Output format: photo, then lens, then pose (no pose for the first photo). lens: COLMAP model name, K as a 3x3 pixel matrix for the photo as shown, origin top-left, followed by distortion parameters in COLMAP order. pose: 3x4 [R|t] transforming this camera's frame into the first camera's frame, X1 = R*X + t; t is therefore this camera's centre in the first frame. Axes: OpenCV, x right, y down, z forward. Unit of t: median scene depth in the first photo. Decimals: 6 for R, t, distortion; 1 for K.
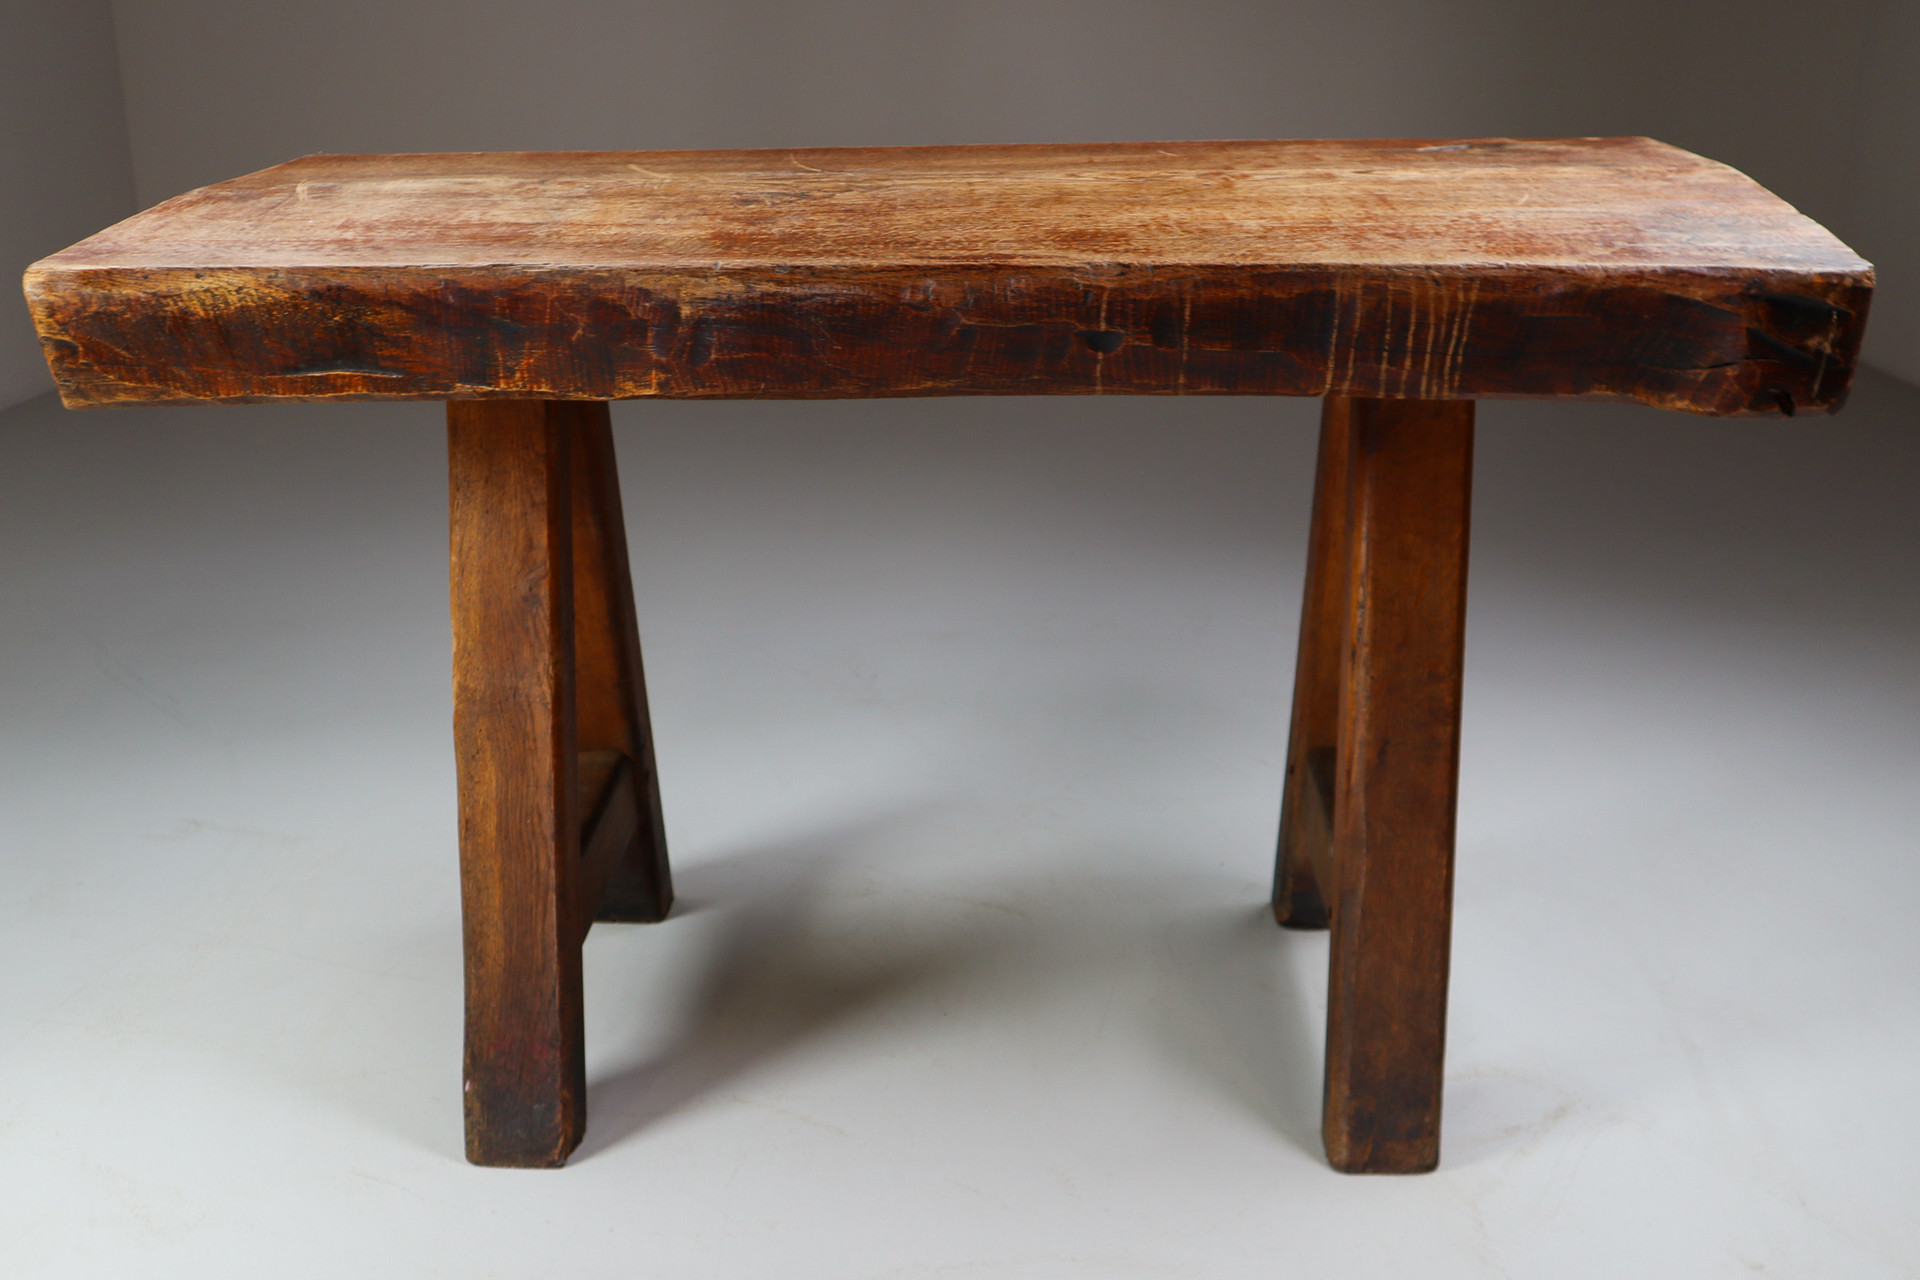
lens RADIAL K [[1917.0, 0, 913.0], [0, 1917.0, 681.5], [0, 0, 1]] dist [-0.044859, 0.154416]
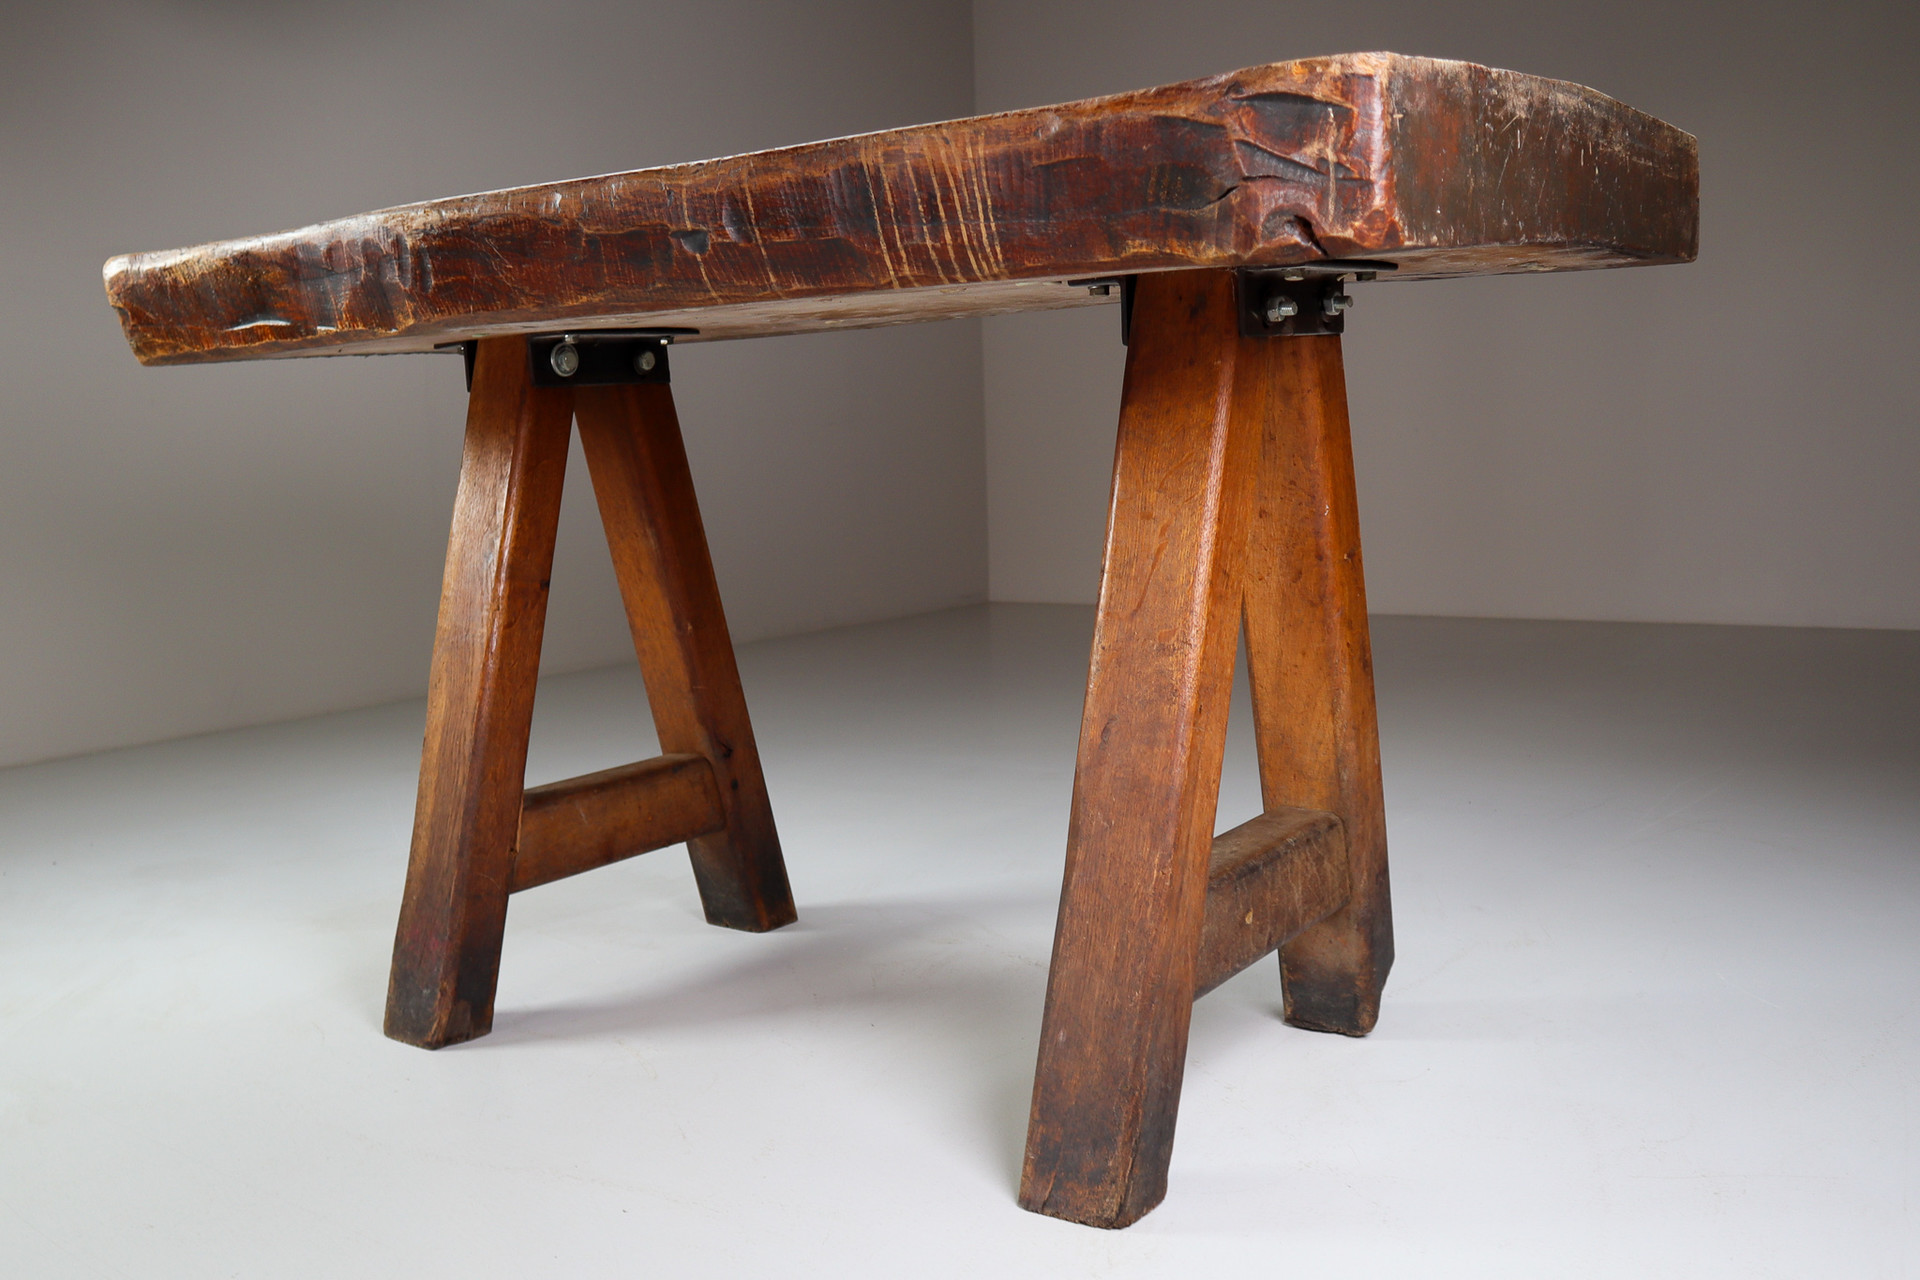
lens RADIAL K [[1660.7, 0, 899.0], [0, 1660.7, 696.4], [0, 0, 1]] dist [-0.061674, 0.072819]
pose [[0.837654, 0.062708, -0.542590, 0.663731], [-0.159557, 0.978151, -0.133278, 0.159303], [0.522377, 0.198215, 0.829357, 0.343268]]
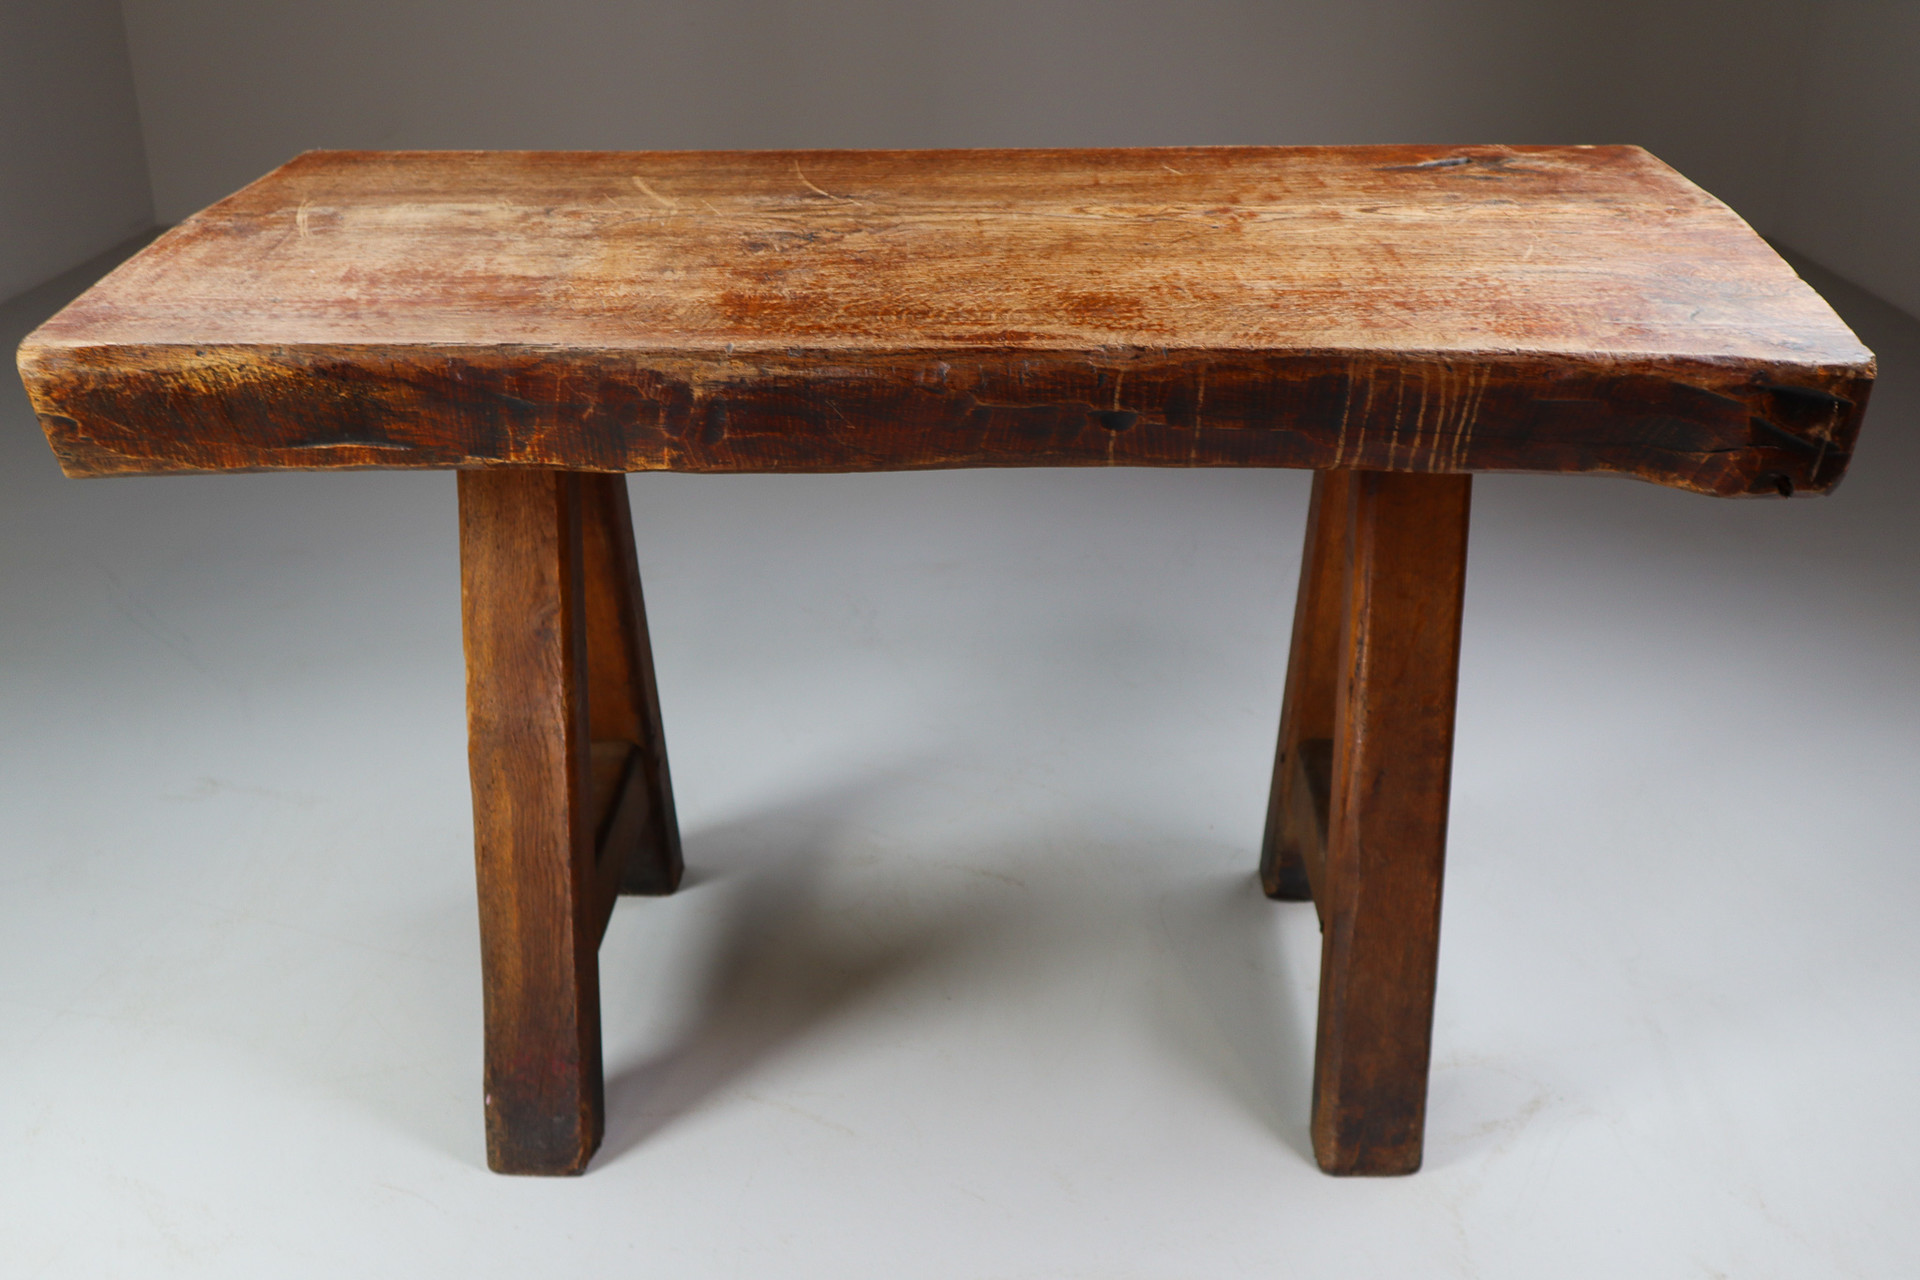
lens RADIAL K [[1810.1, 0, 960.0], [0, 1810.1, 640.0], [0, 0, 1]] dist [-0.039476, 0.137255]
pose [[0.999397, -0.001822, 0.034672, -0.014787], [-0.000816, 0.997114, 0.075915, -0.128545], [-0.034710, -0.075897, 0.996511, 0.048191]]
